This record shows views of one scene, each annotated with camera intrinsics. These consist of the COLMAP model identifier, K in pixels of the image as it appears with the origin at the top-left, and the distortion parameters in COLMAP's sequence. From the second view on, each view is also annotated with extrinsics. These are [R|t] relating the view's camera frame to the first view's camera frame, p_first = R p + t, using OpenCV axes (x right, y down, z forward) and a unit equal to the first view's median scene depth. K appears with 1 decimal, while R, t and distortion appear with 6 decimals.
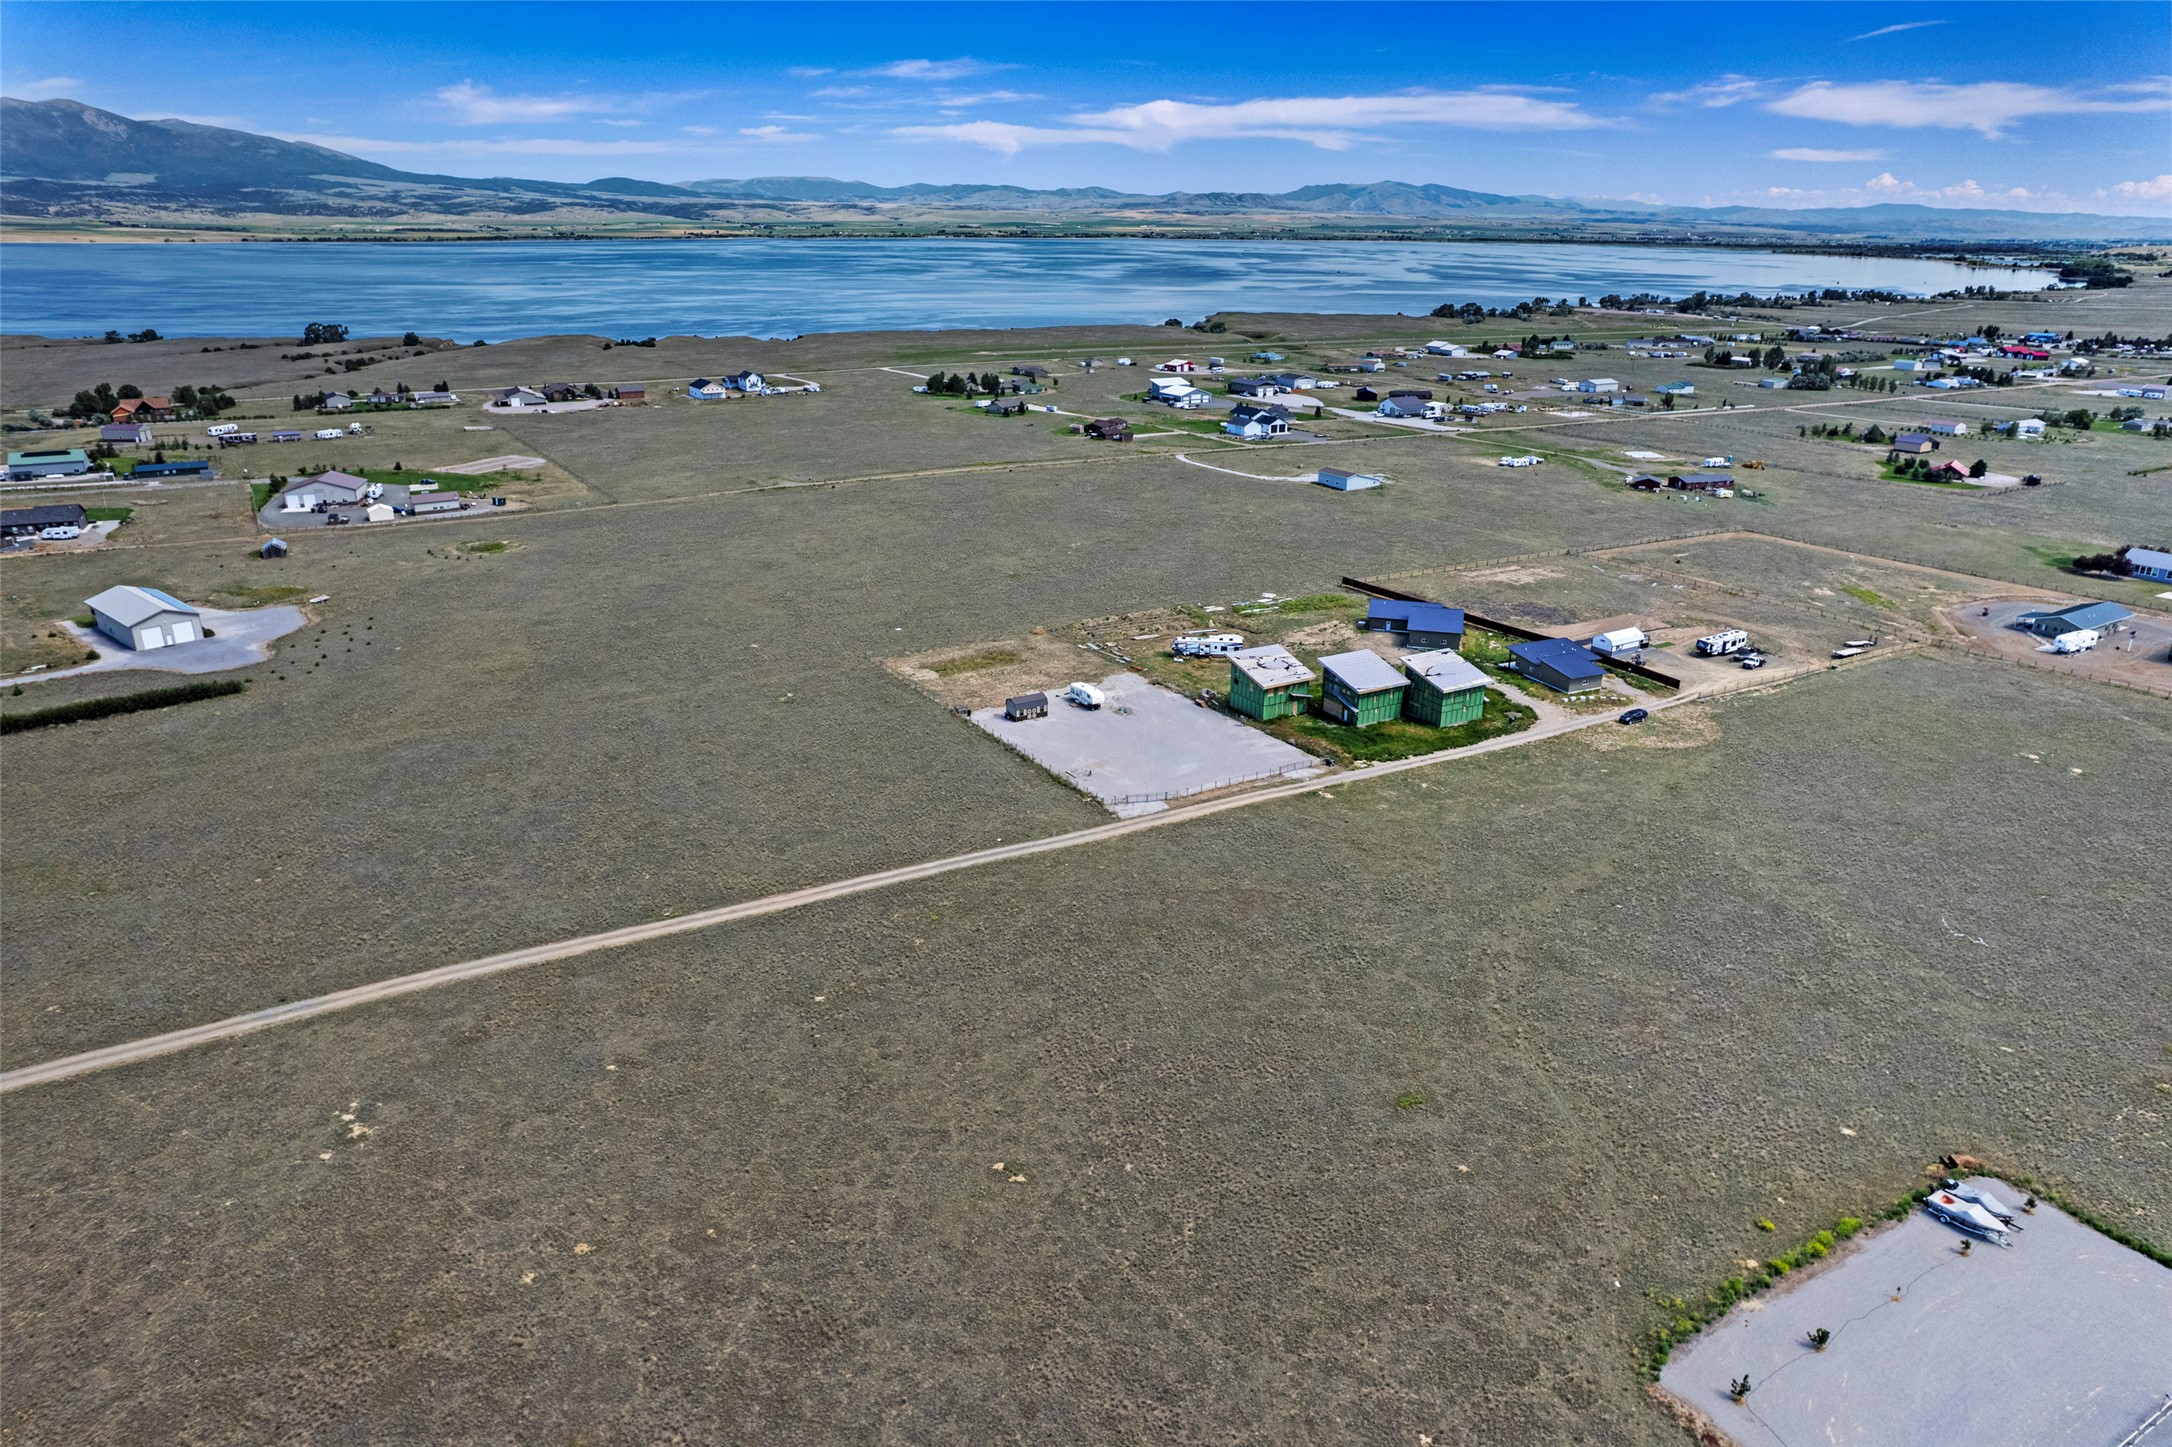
lens RADIAL K [[1397.9, 0, 1088.4], [0, 1397.9, 713.2], [0, 0, 1]] dist [-0.091301, 0.090530]
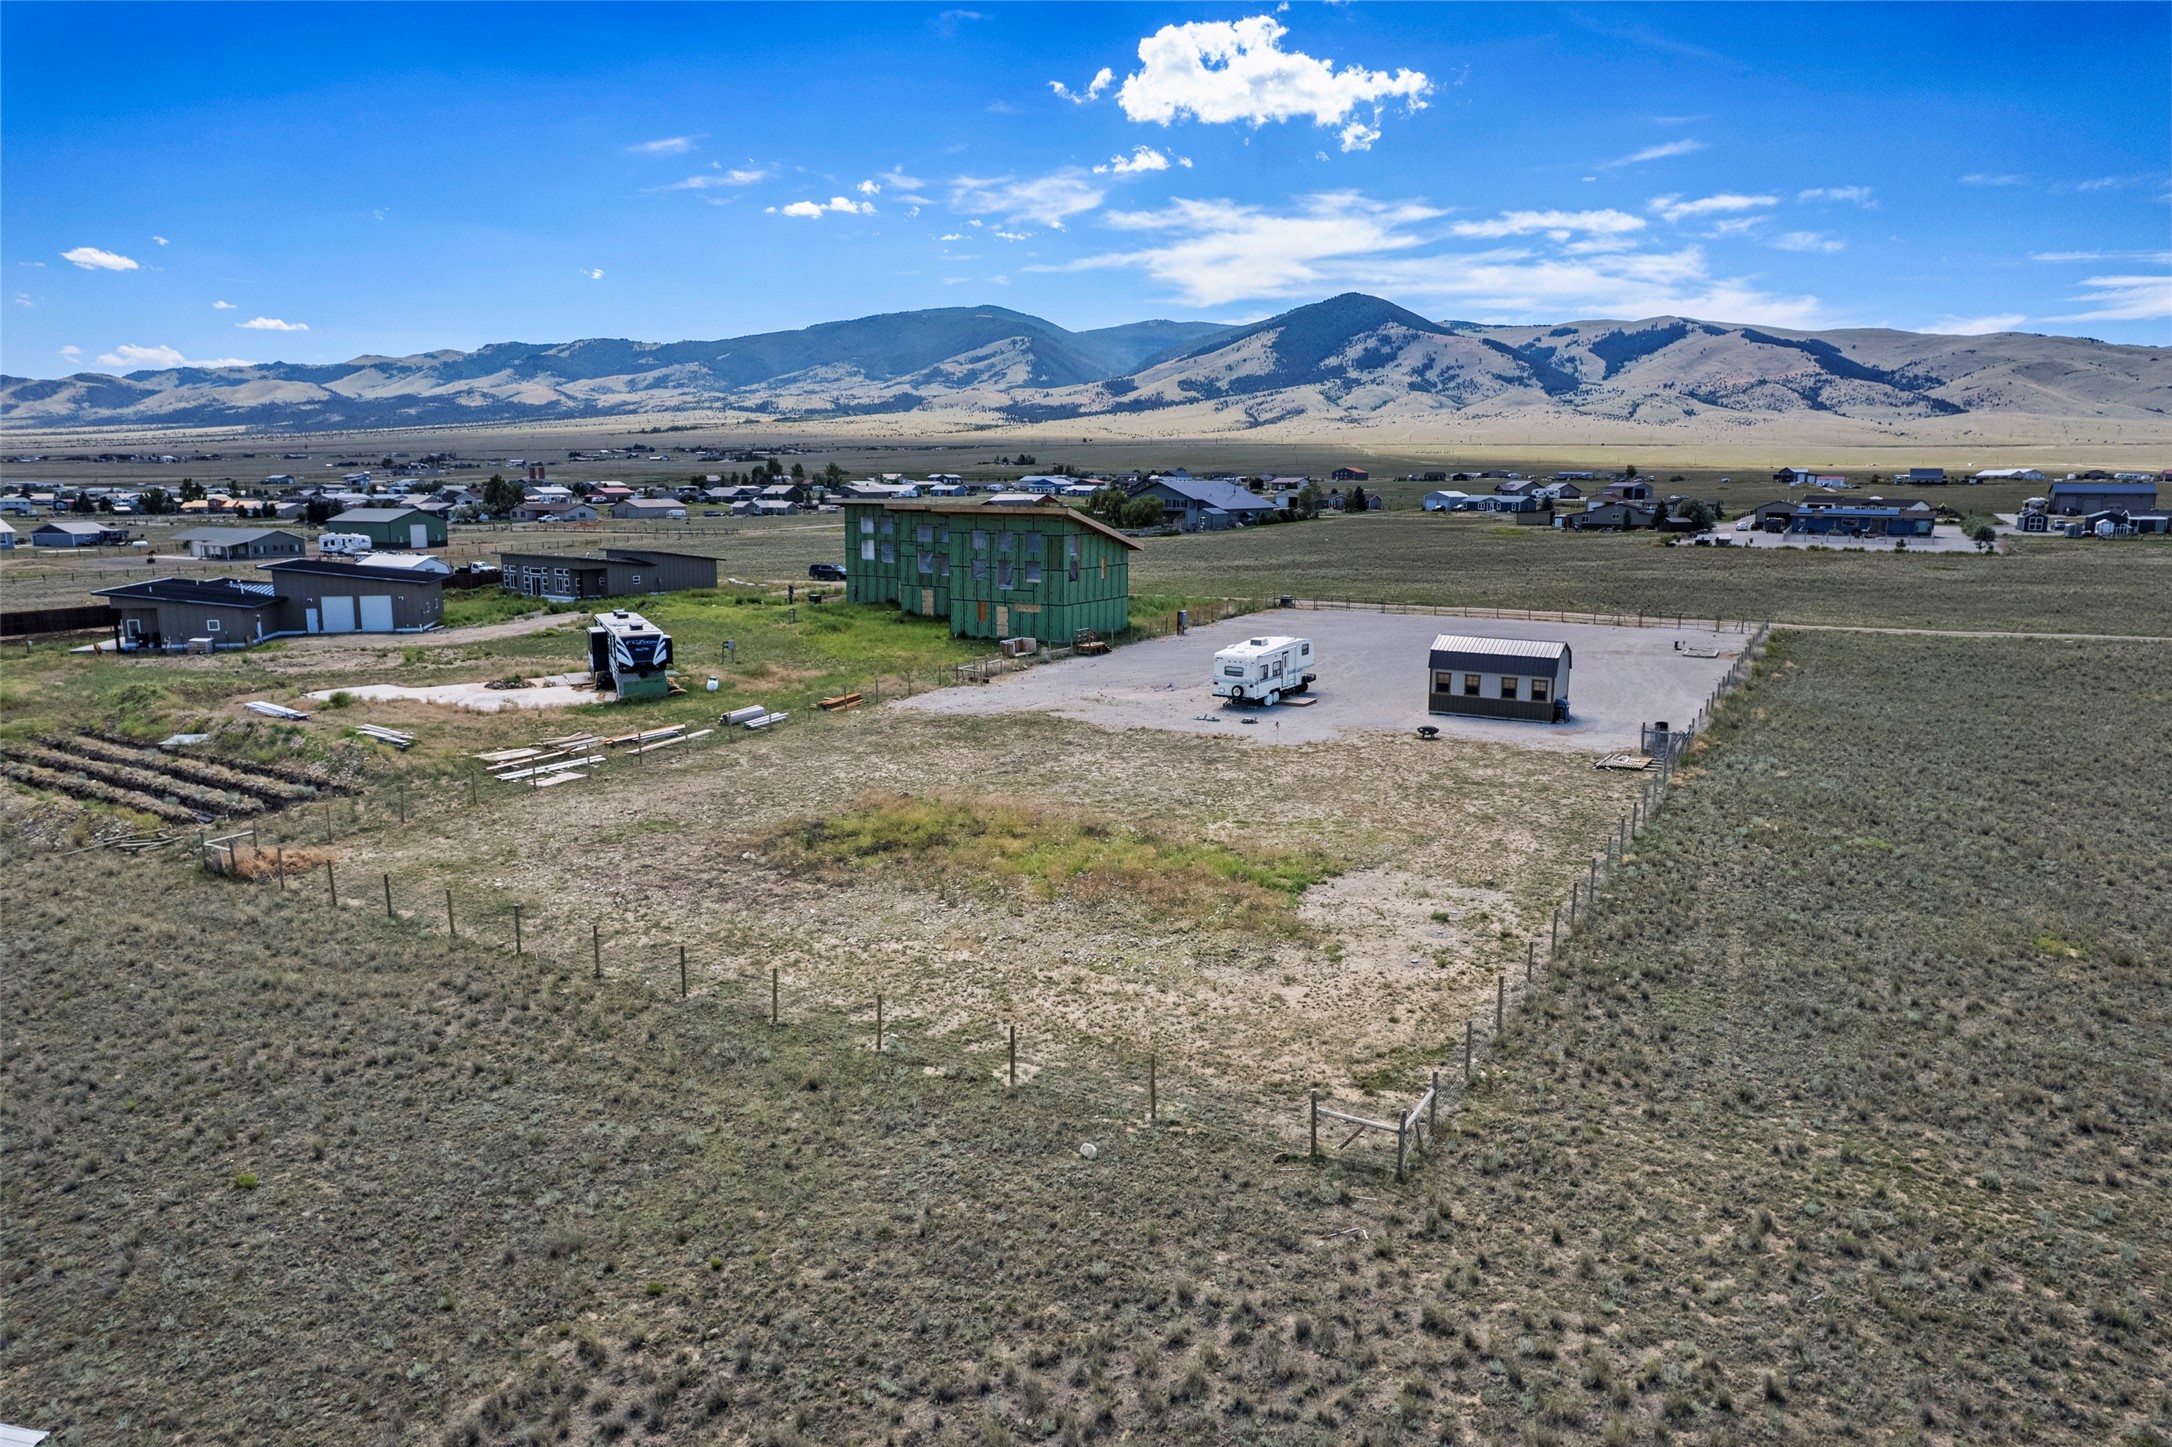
lens RADIAL K [[1391.6, 0, 1089.3], [0, 1391.6, 731.4], [0, 0, 1]] dist [-0.081269, 0.073578]
pose [[-0.484494, -0.165990, 0.858902, -0.231498], [0.287326, 0.897167, 0.335462, -0.106657], [-0.826262, 0.409314, -0.386979, 1.077767]]
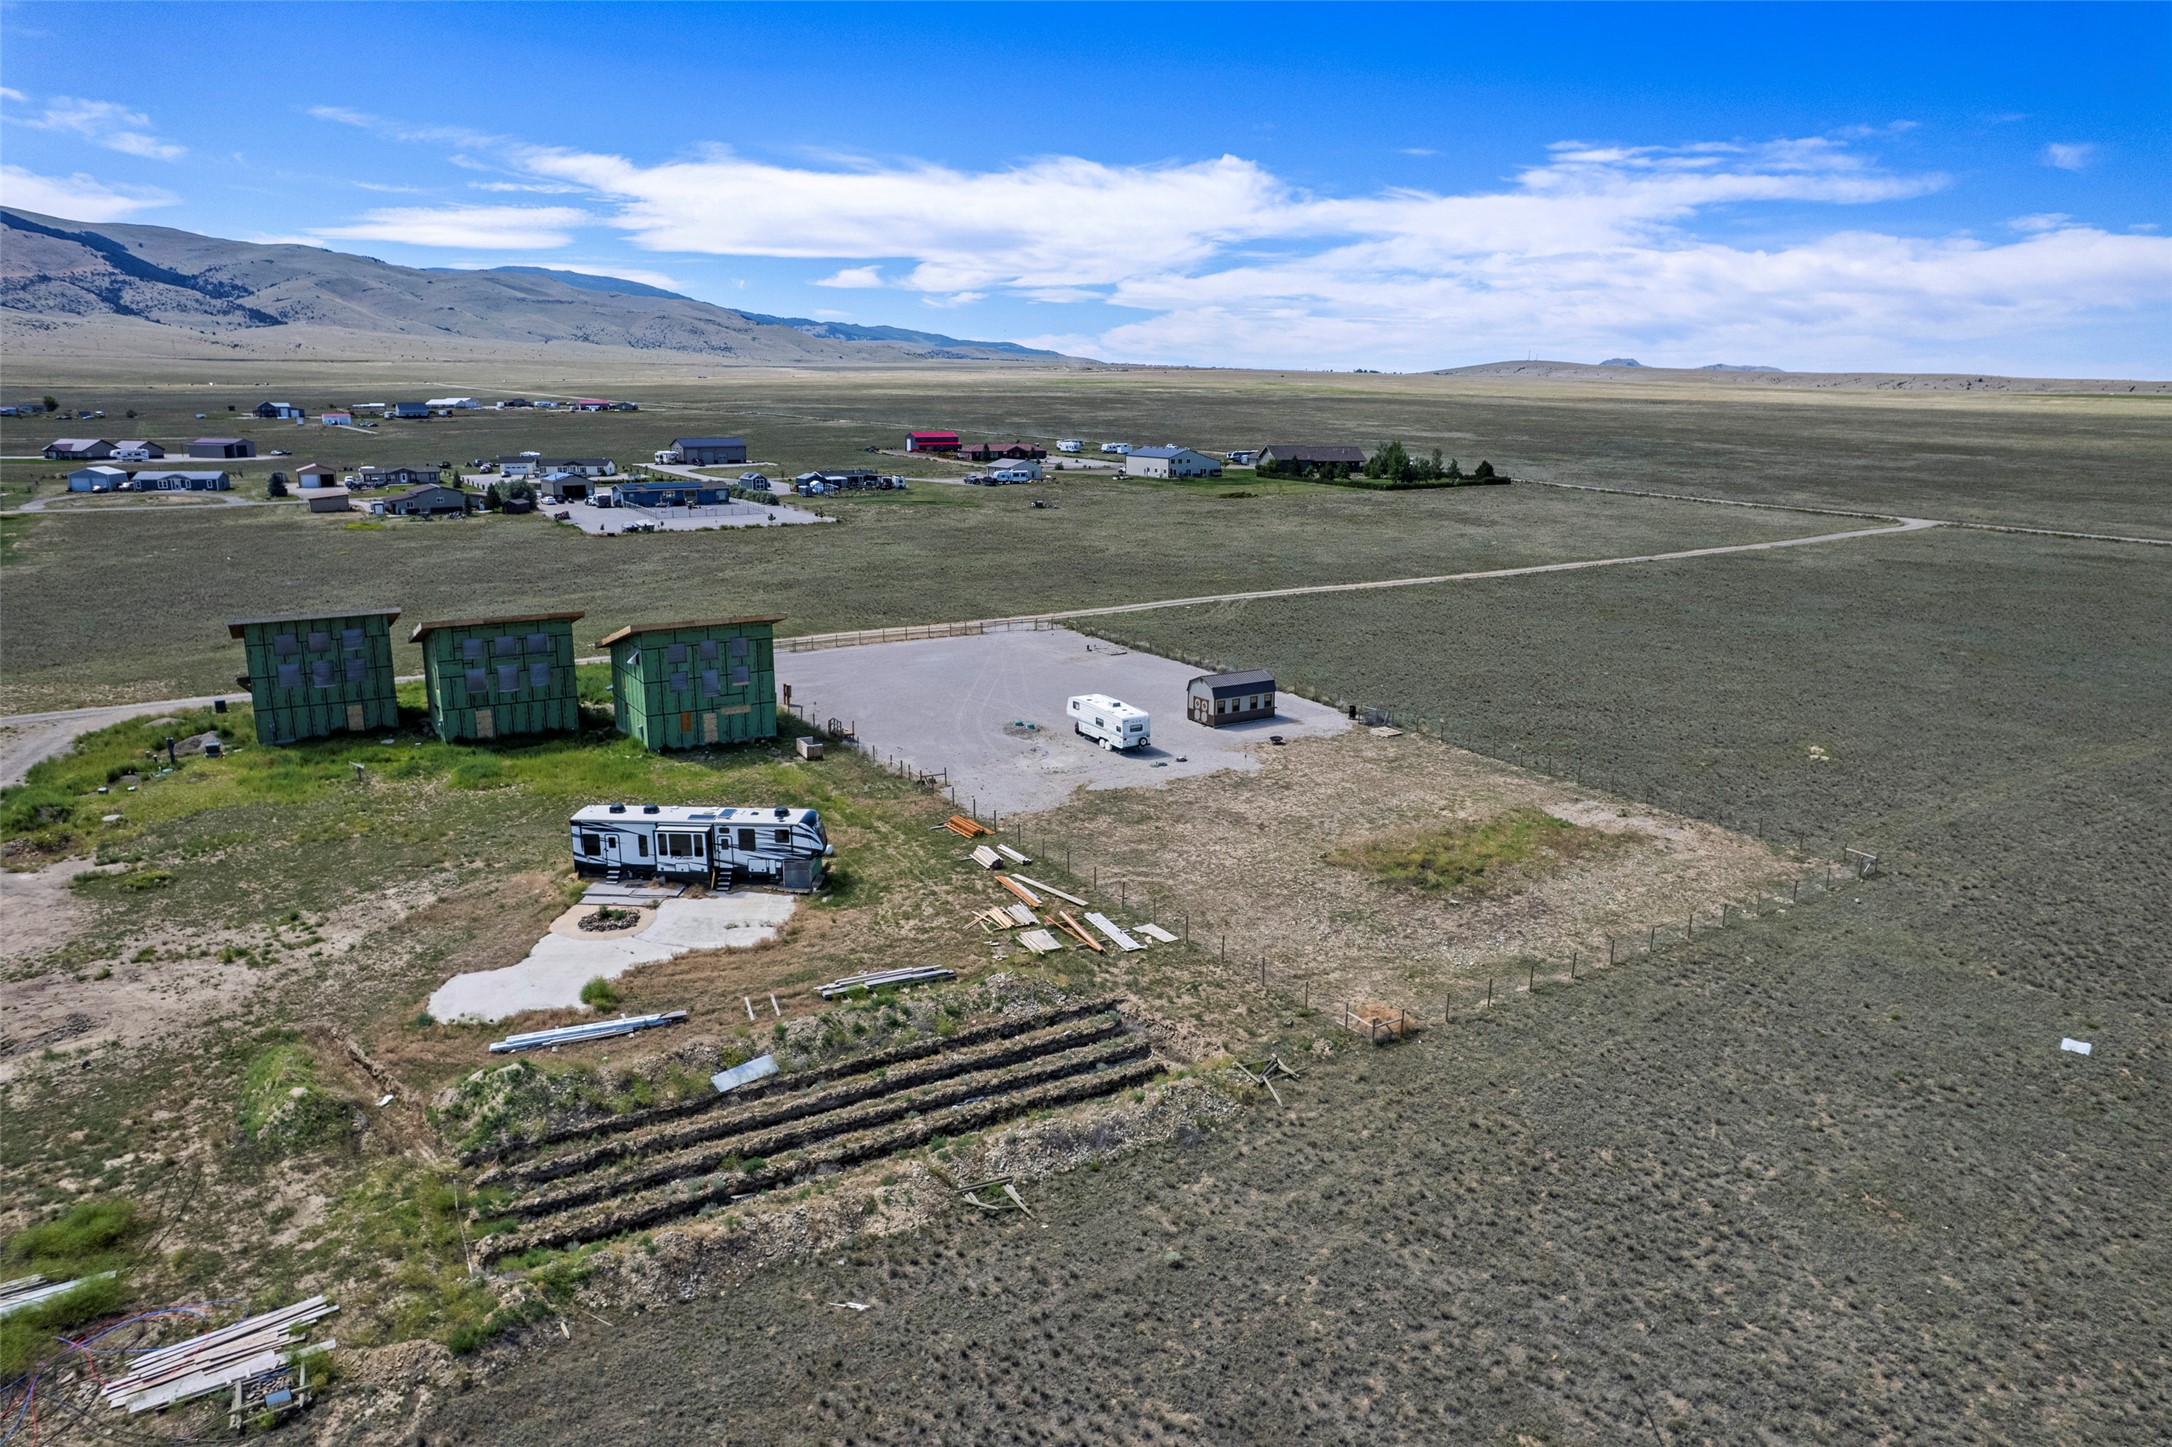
lens RADIAL K [[1391.6, 0, 1089.3], [0, 1391.6, 731.4], [0, 0, 1]] dist [-0.081269, 0.073578]
pose [[-0.999502, -0.007030, -0.030754, 0.016276], [-0.022789, 0.834991, 0.549792, -0.227950], [0.021814, 0.550219, -0.834735, 1.265045]]
